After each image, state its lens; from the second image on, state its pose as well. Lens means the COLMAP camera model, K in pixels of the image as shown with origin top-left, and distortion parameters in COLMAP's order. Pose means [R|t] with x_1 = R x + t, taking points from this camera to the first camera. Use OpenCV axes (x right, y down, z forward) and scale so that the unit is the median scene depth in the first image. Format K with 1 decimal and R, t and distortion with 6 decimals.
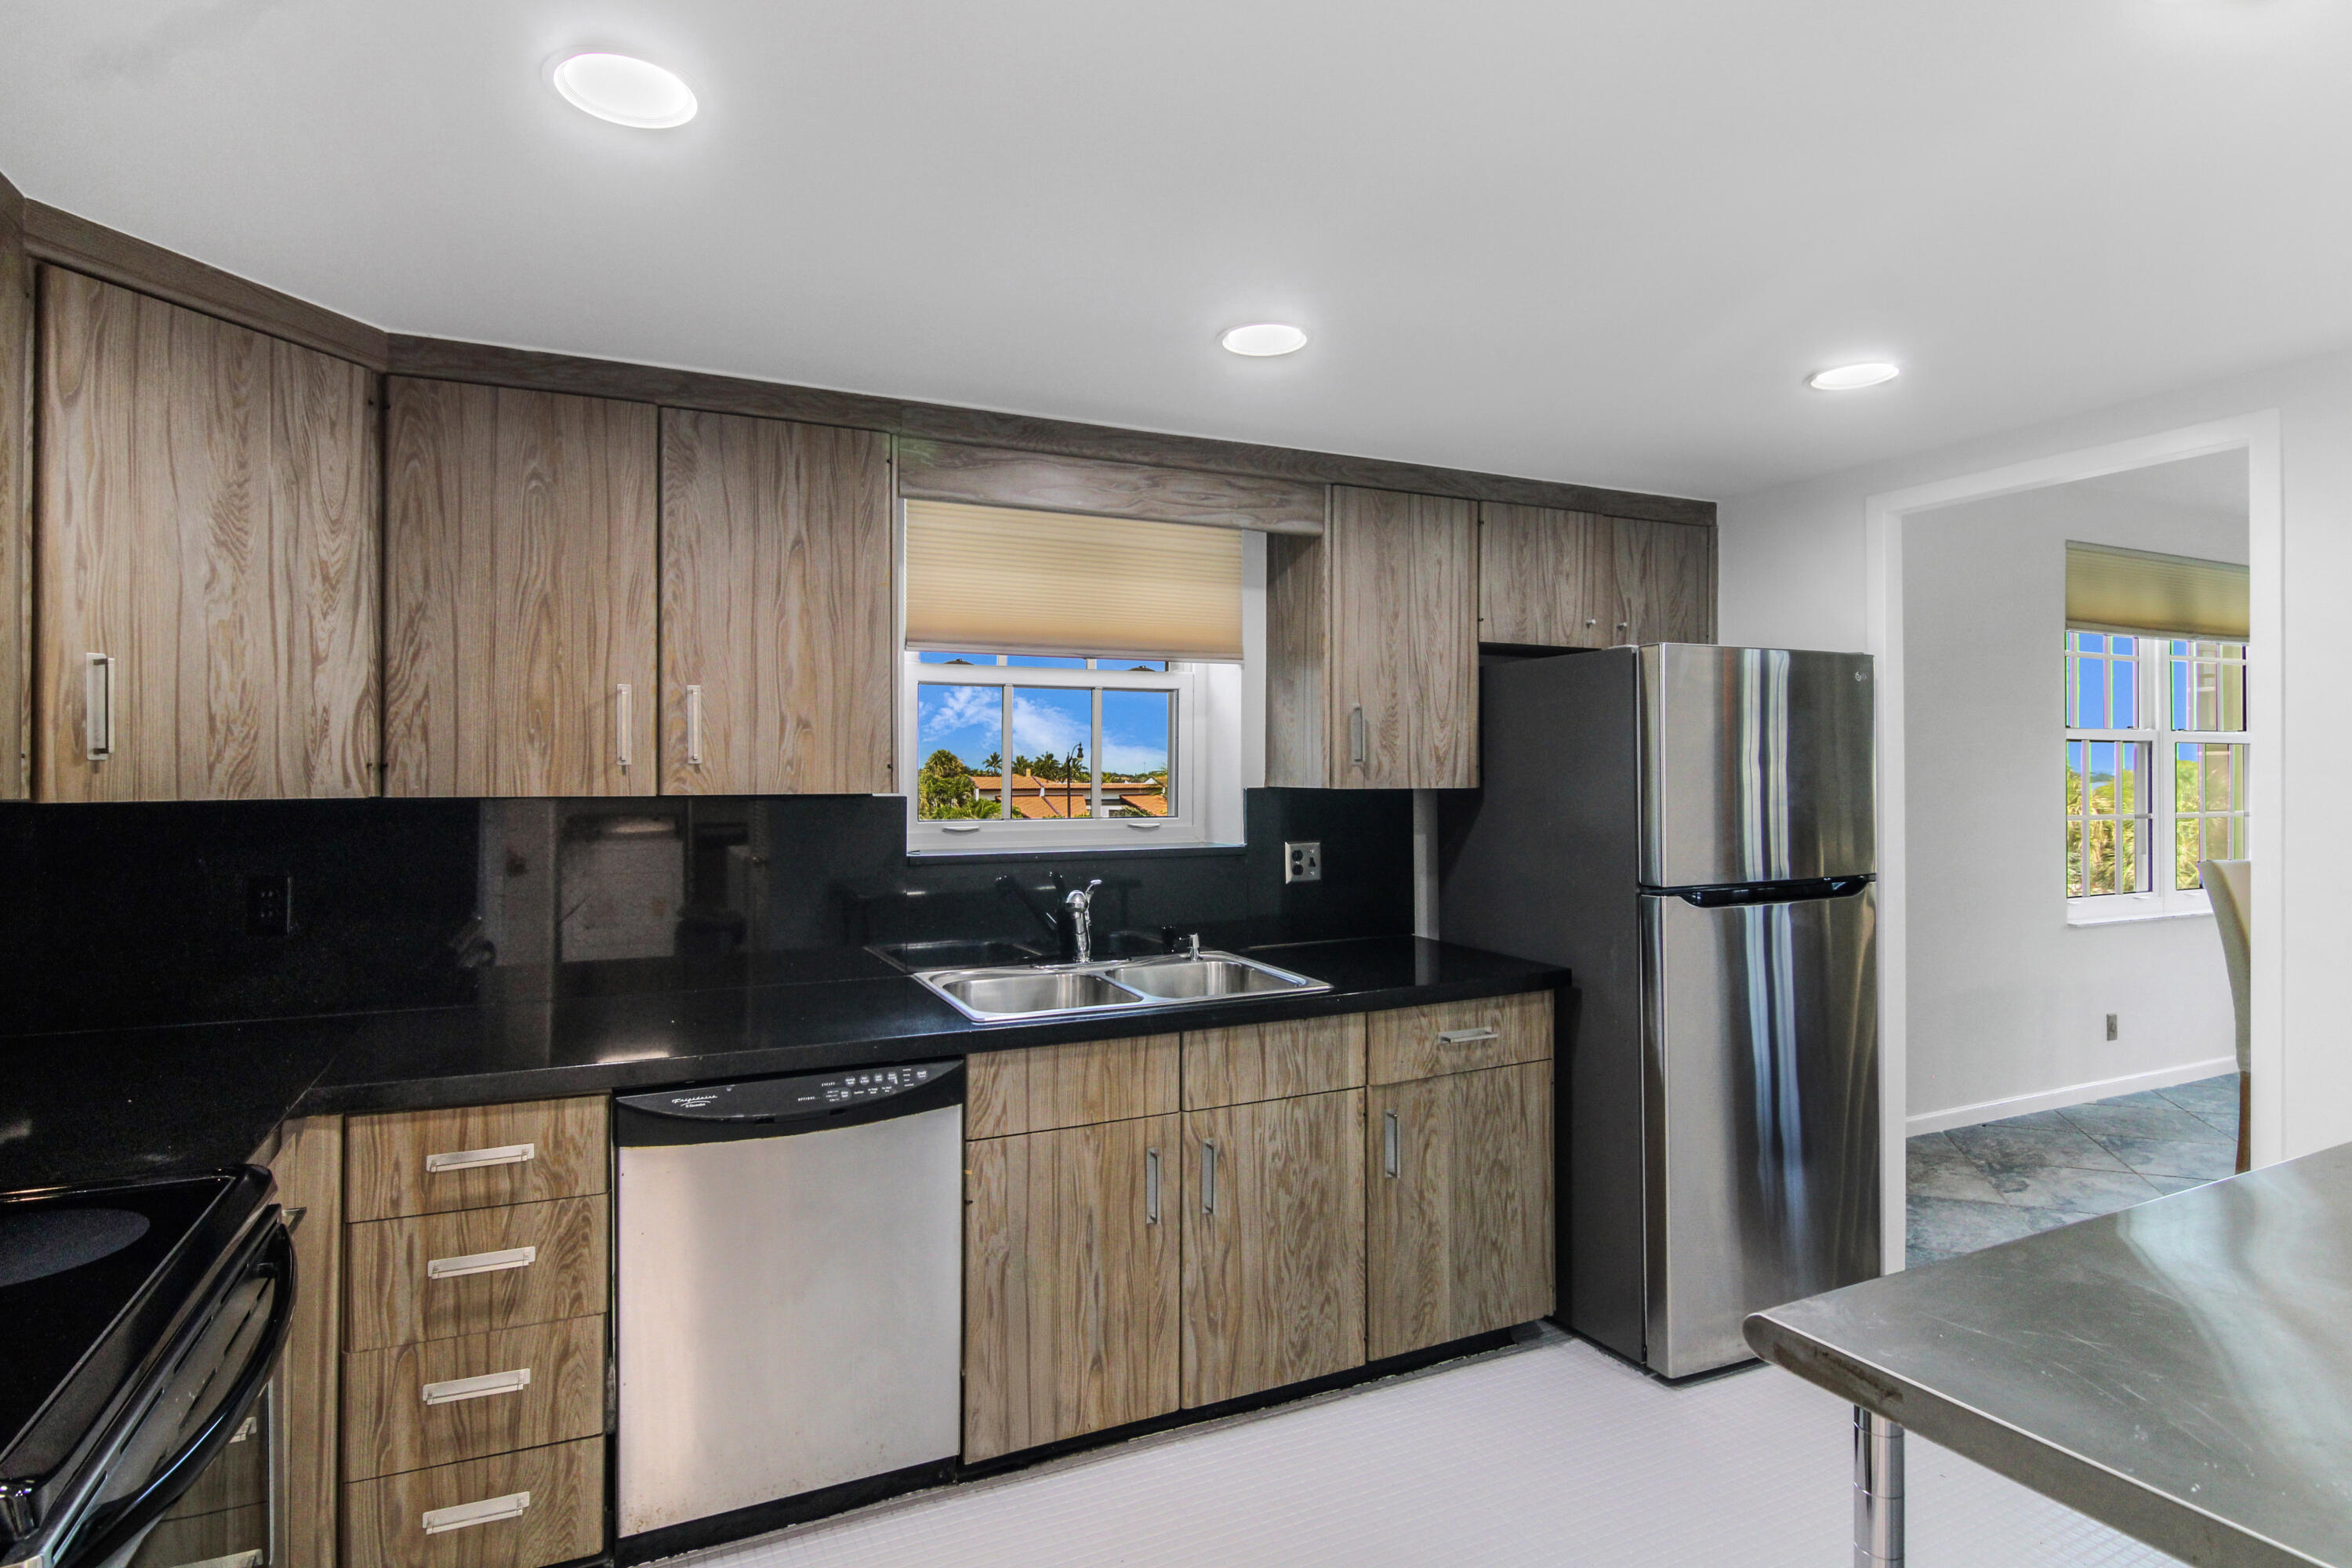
lens RADIAL K [[1227.6, 0, 1164.3], [0, 1227.6, 760.2], [0, 0, 1]] dist [-0.004938, -0.009880]
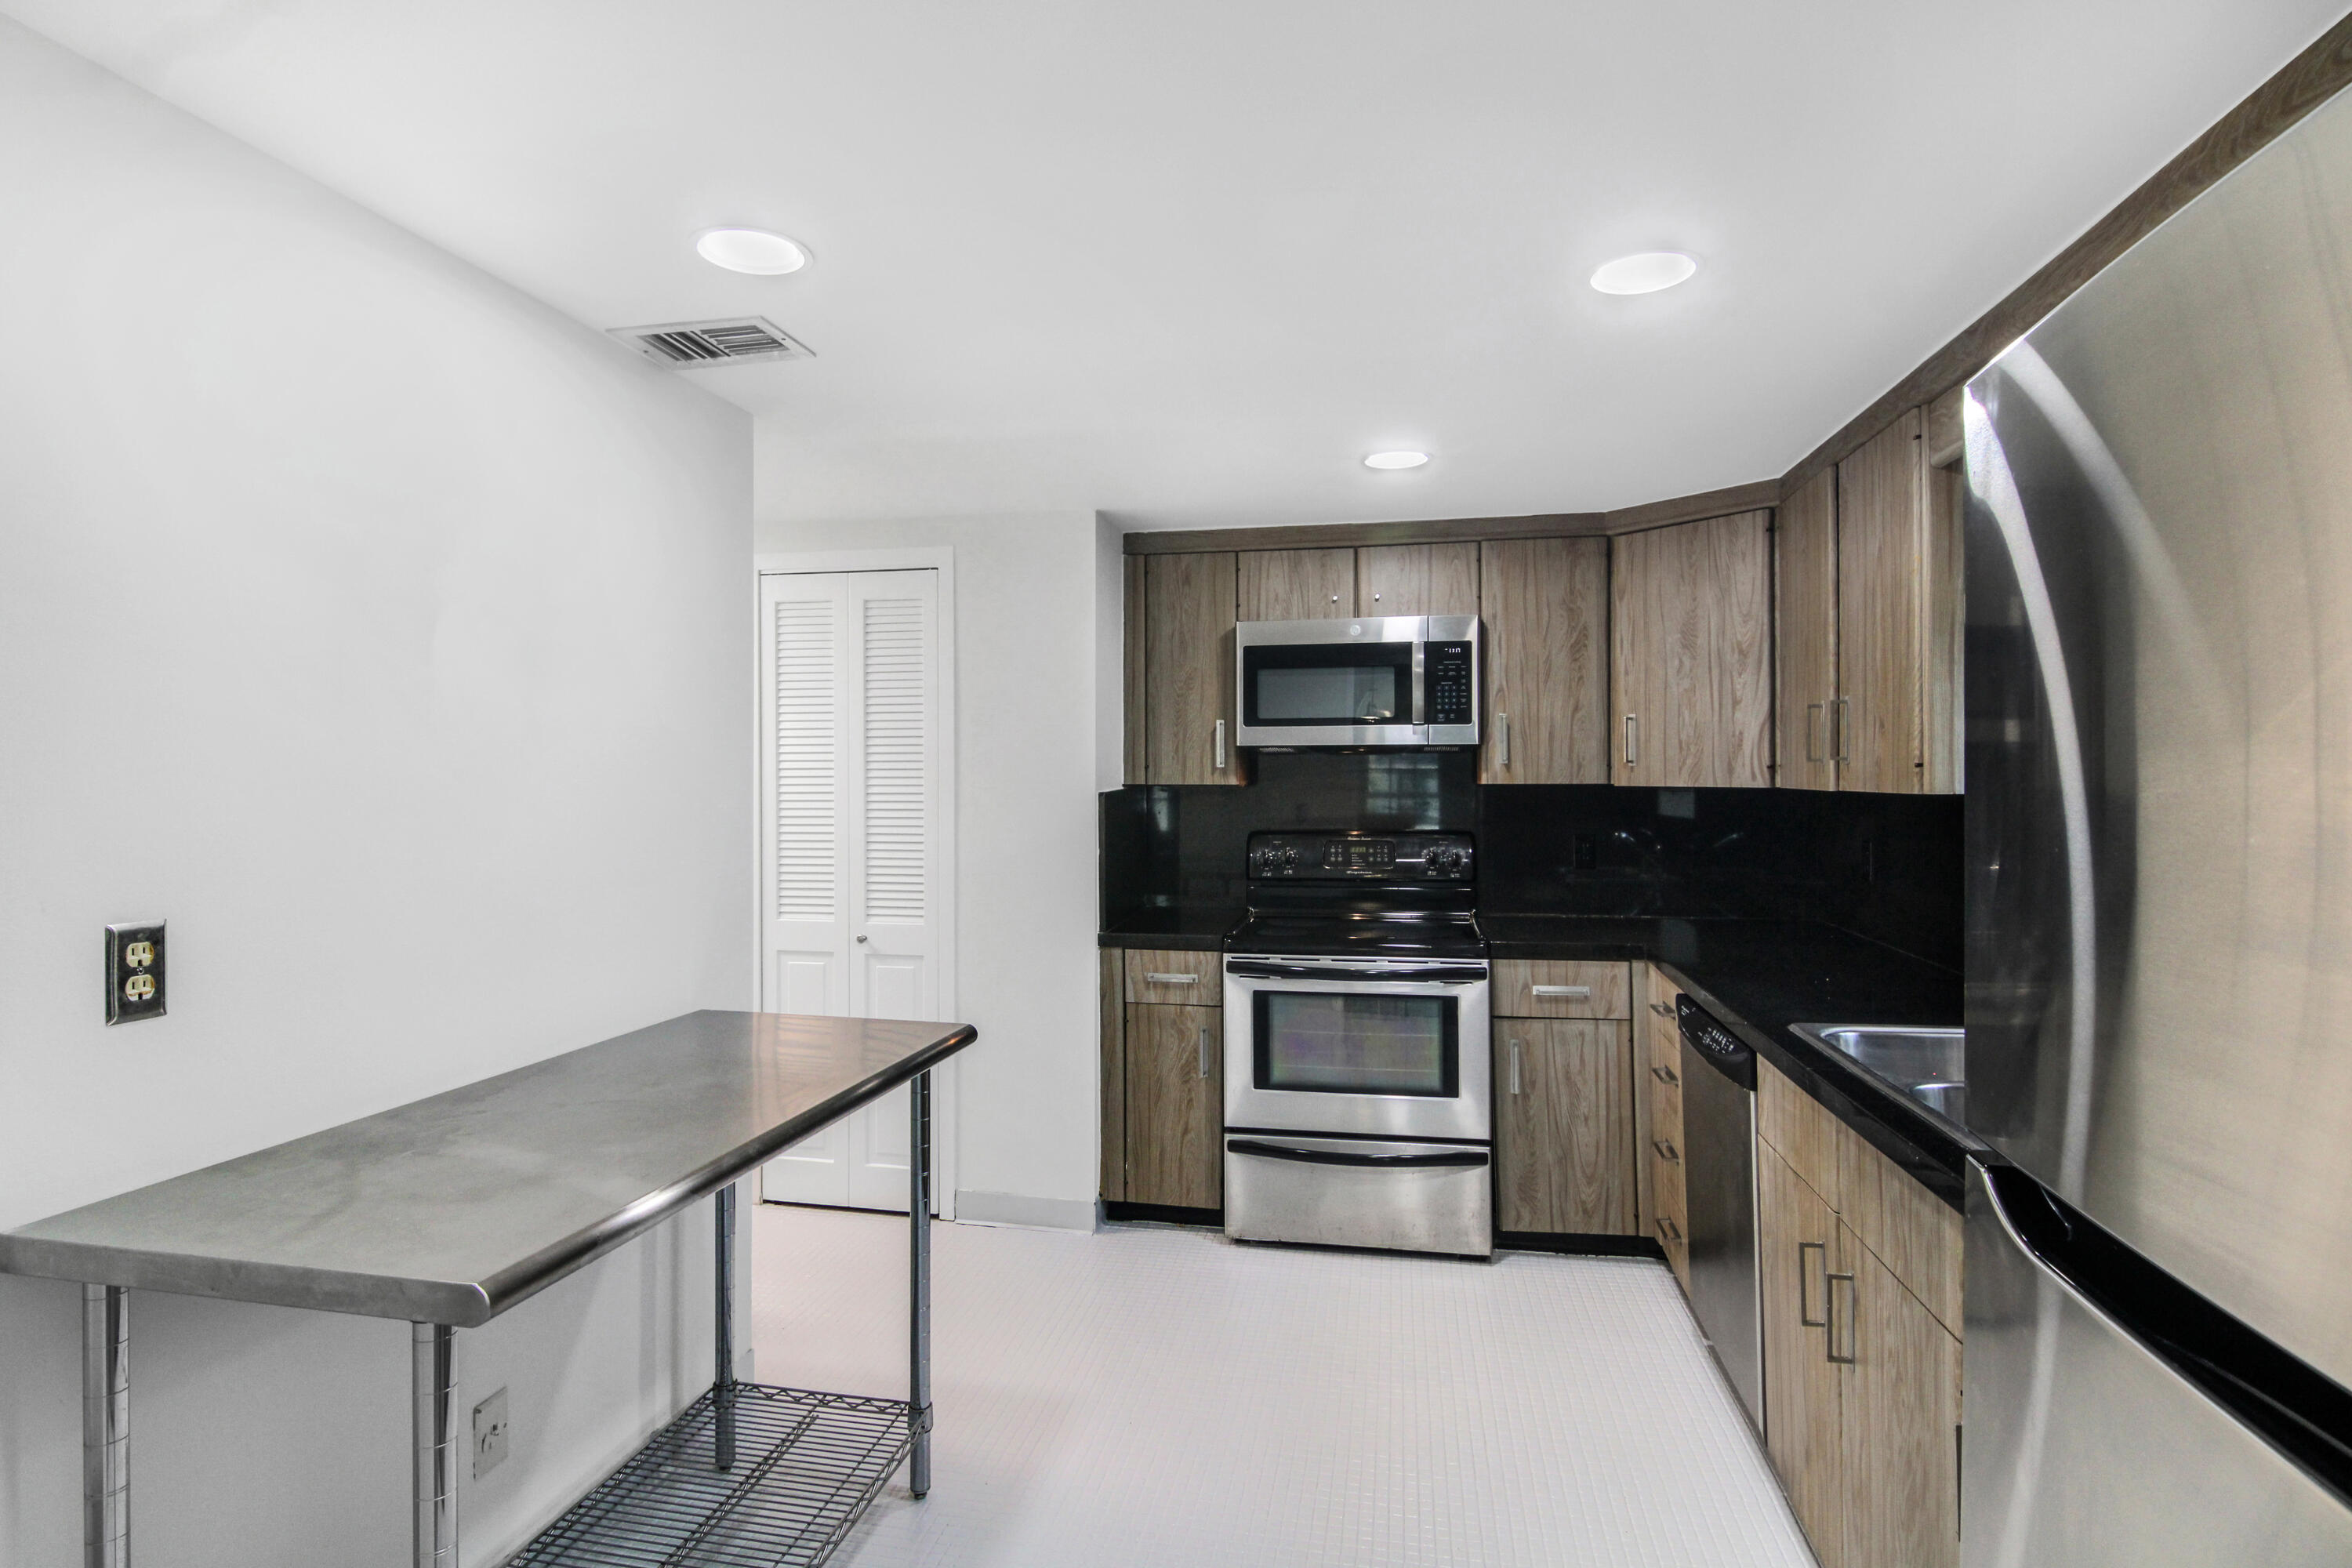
lens RADIAL K [[1227.6, 0, 1175.2], [0, 1227.6, 772.3], [0, 0, 1]] dist [-0.004938, -0.009880]
pose [[-0.599136, 0.002680, -0.800643, 0.864435], [0.011548, 0.999919, -0.005294, 0.008755], [0.800564, -0.012417, -0.599119, 1.116916]]
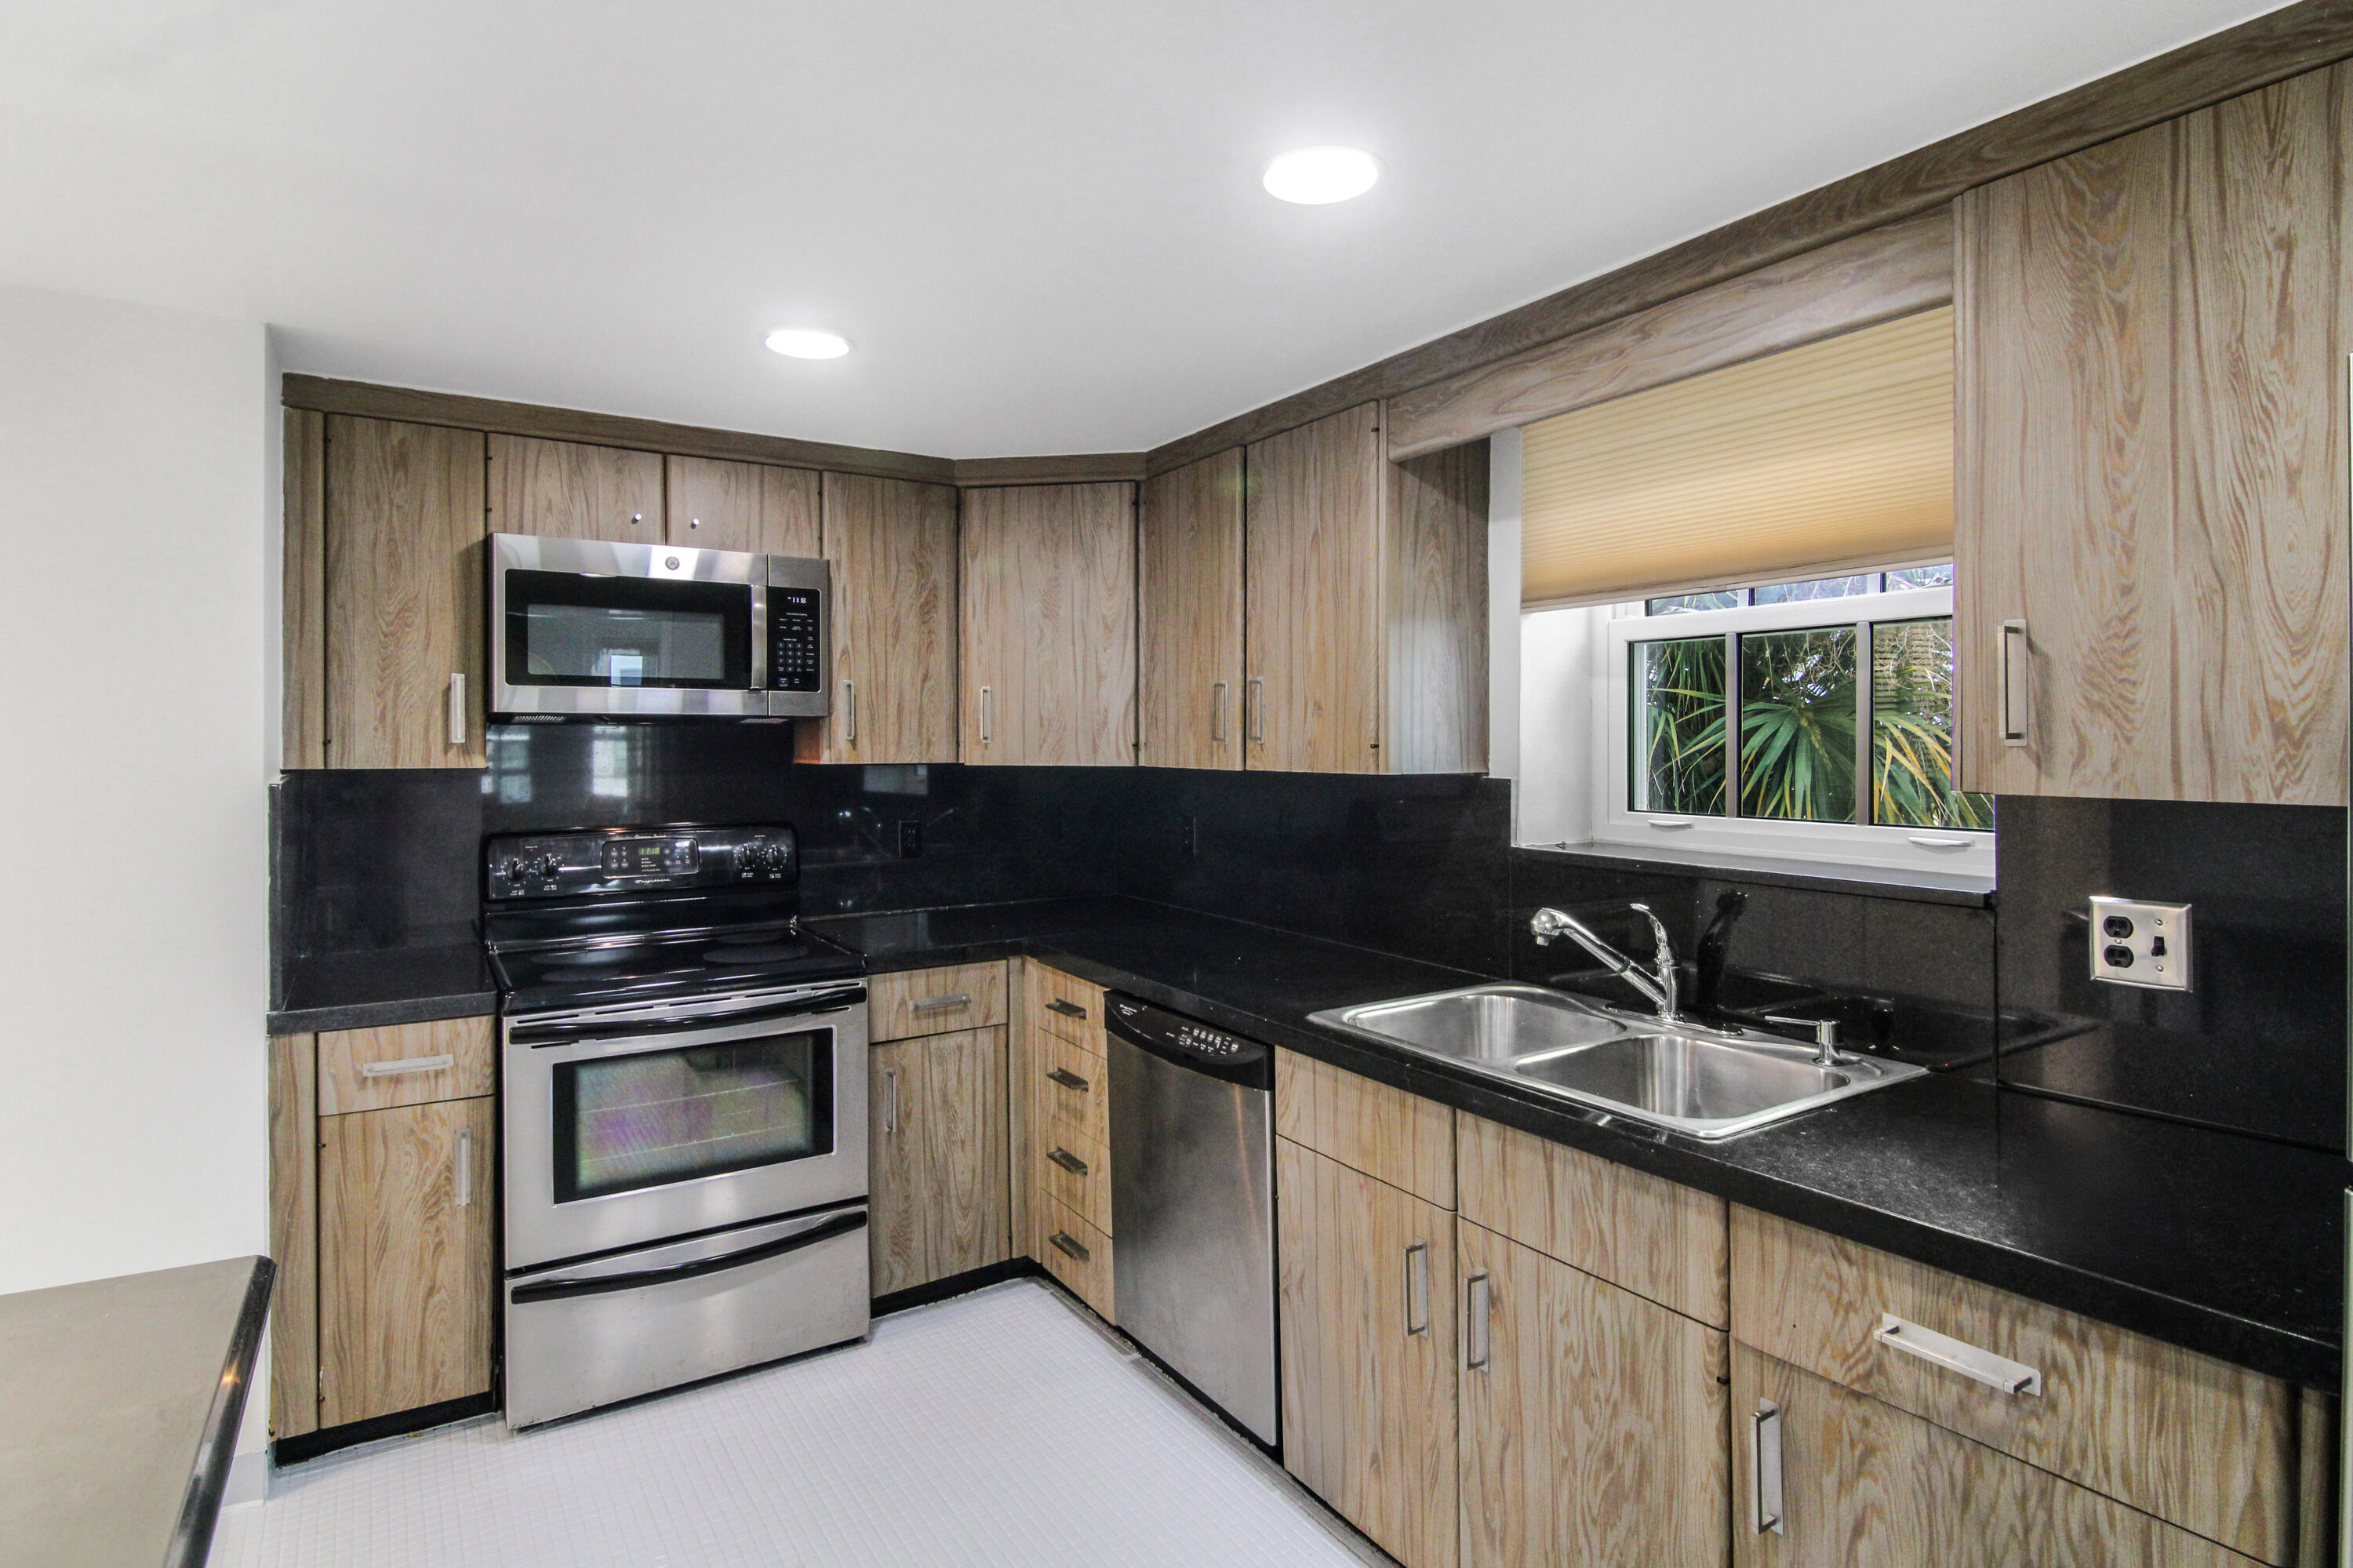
lens RADIAL K [[1228.1, 0, 1194.3], [0, 1228.1, 750.1], [0, 0, 1]] dist [-0.004938, -0.009880]
pose [[0.123773, 0.007548, -0.992282, 0.723086], [0.009134, 0.999920, 0.008746, -0.001987], [0.992268, -0.010146, 0.123694, 0.746537]]
